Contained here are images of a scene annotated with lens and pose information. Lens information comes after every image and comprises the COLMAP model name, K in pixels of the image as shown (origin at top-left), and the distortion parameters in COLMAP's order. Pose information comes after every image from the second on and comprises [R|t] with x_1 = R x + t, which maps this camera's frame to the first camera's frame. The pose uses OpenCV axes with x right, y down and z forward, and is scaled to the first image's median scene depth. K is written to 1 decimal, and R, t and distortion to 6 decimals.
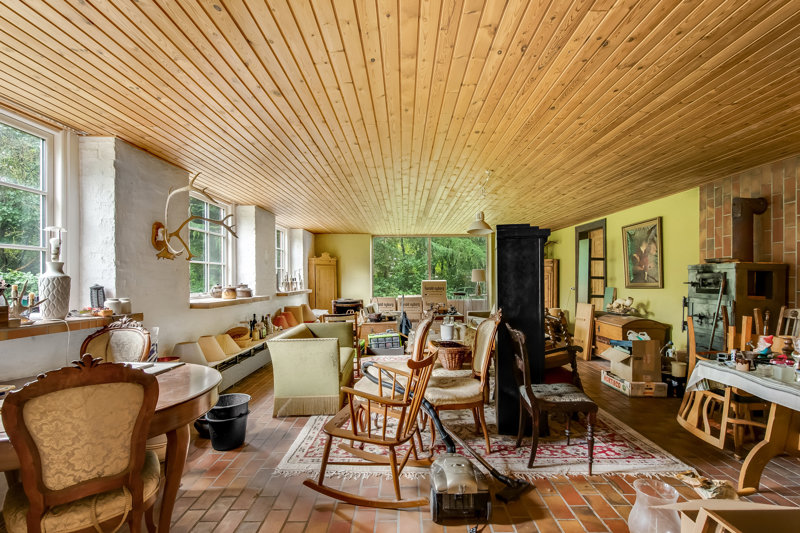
lens RADIAL K [[399.5, 0, 399.9], [0, 399.5, 271.0], [0, 0, 1]] dist [-0.002475, -0.000106]
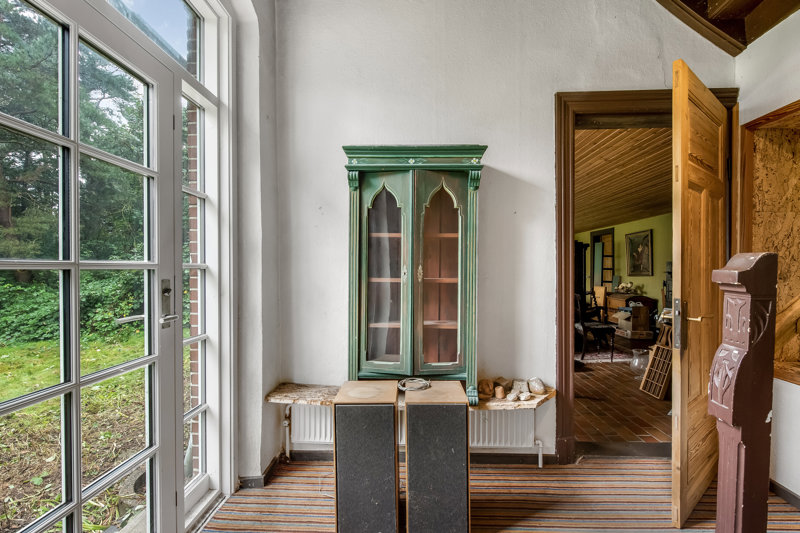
lens RADIAL K [[362.8, 0, 402.9], [0, 362.8, 268.3], [0, 0, 1]] dist [0.002512, 0.000121]
pose [[0.999312, -0.002717, -0.036995, -0.232301], [0.003259, 0.999888, 0.014599, -0.008389], [0.036951, -0.014709, 0.999209, -0.401020]]
